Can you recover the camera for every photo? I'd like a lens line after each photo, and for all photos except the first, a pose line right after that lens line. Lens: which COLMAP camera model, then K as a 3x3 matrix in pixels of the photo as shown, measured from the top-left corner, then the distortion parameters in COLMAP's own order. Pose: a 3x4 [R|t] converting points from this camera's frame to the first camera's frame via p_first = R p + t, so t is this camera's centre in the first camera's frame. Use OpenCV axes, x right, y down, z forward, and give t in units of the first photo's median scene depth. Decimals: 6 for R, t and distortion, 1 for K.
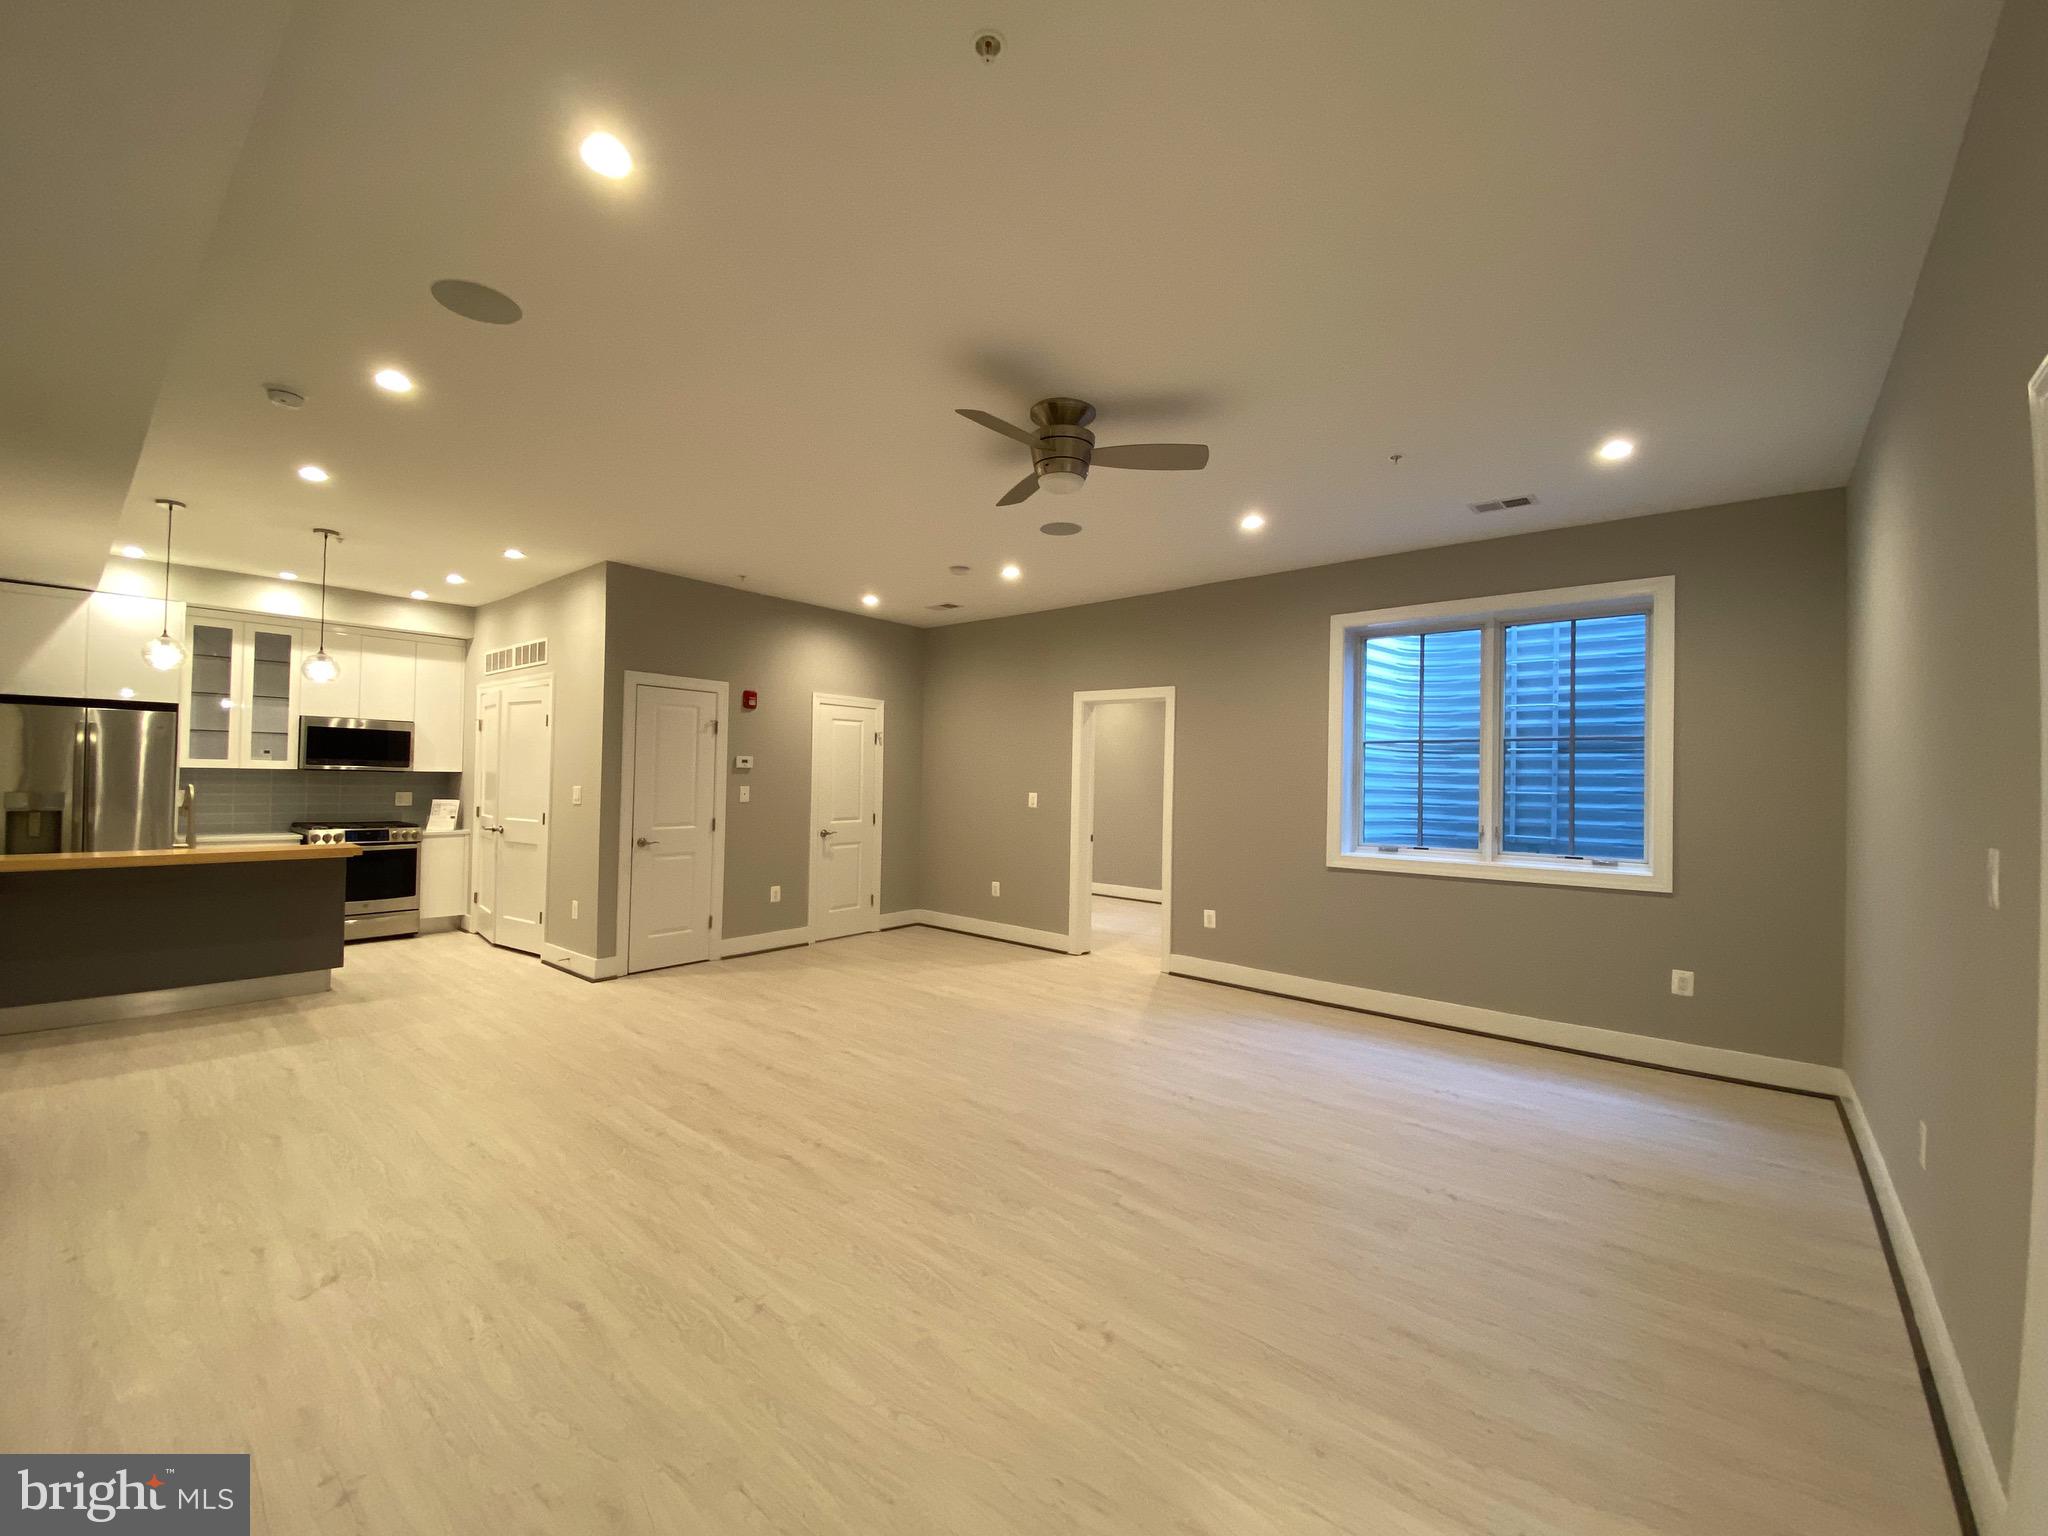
lens RADIAL K [[830.2, 0, 1015.5], [0, 830.2, 776.1], [0, 0, 1]] dist [0.039984, -0.033358]
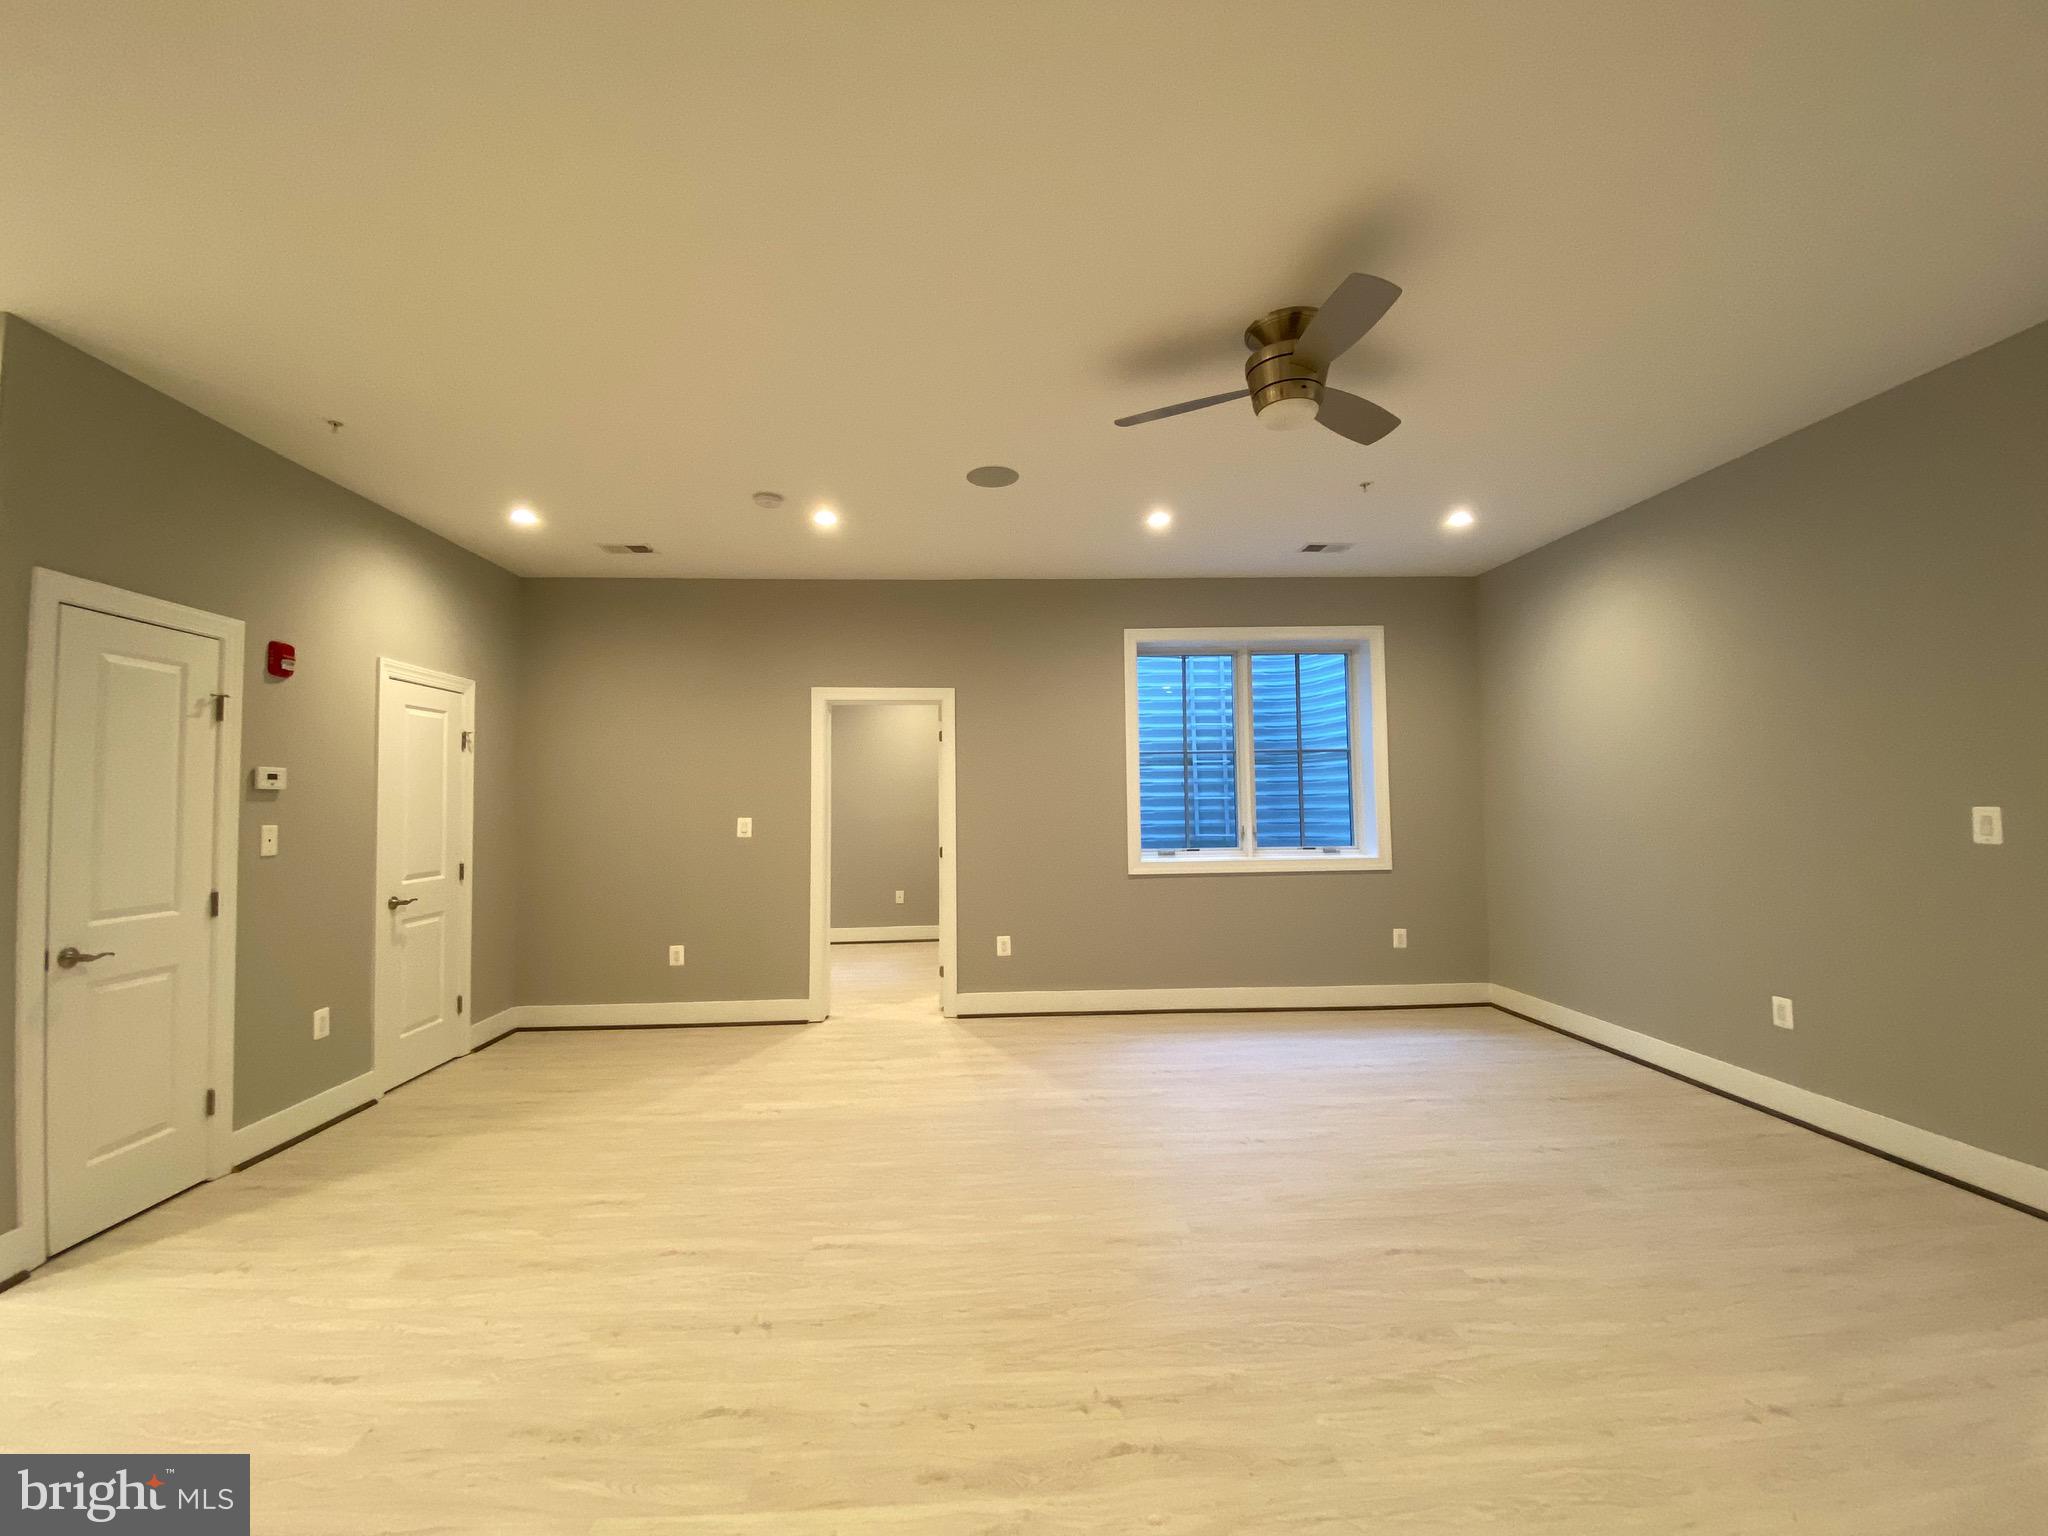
lens RADIAL K [[830.2, 0, 1015.5], [0, 830.2, 776.1], [0, 0, 1]] dist [0.039984, -0.033358]
pose [[0.725418, -0.004923, 0.688291, -0.388601], [0.025020, 0.999502, -0.019221, 0.003902], [-0.687854, 0.031165, 0.725180, 0.337812]]
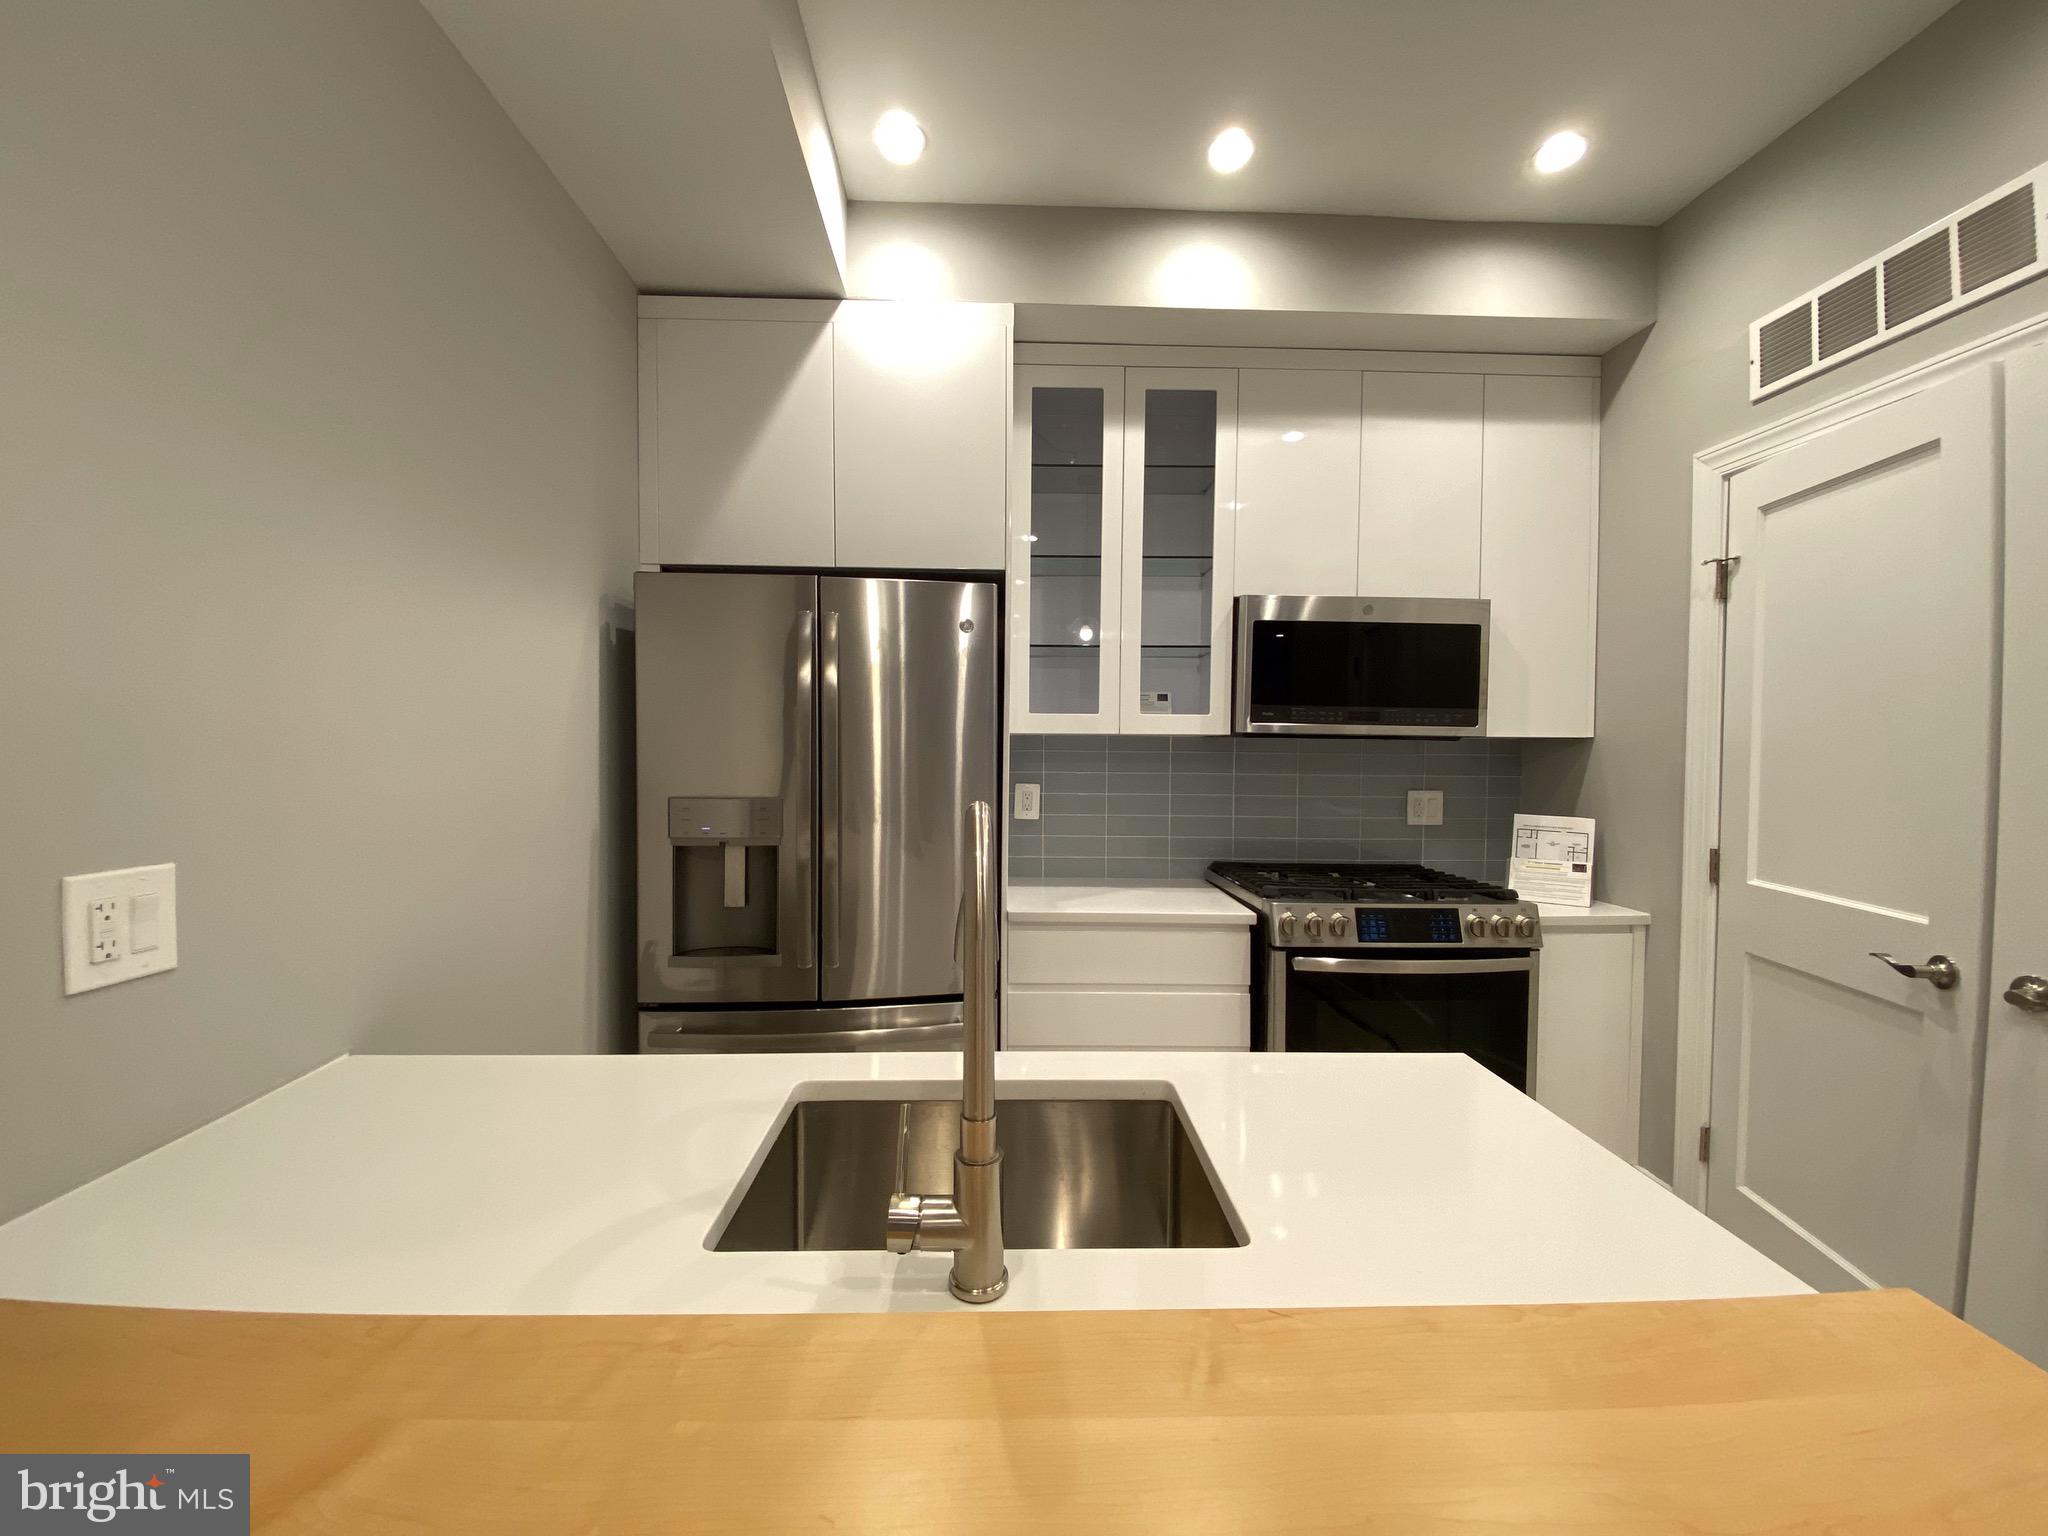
lens RADIAL K [[827.5, 0, 1015.1], [0, 827.5, 765.0], [0, 0, 1]] dist [0.020960, -0.021952]
pose [[0.679782, 0.001869, -0.733412, -0.728824], [0.009416, 0.999892, 0.011275, 0.000757], [0.733354, -0.014571, 0.679691, 0.754813]]
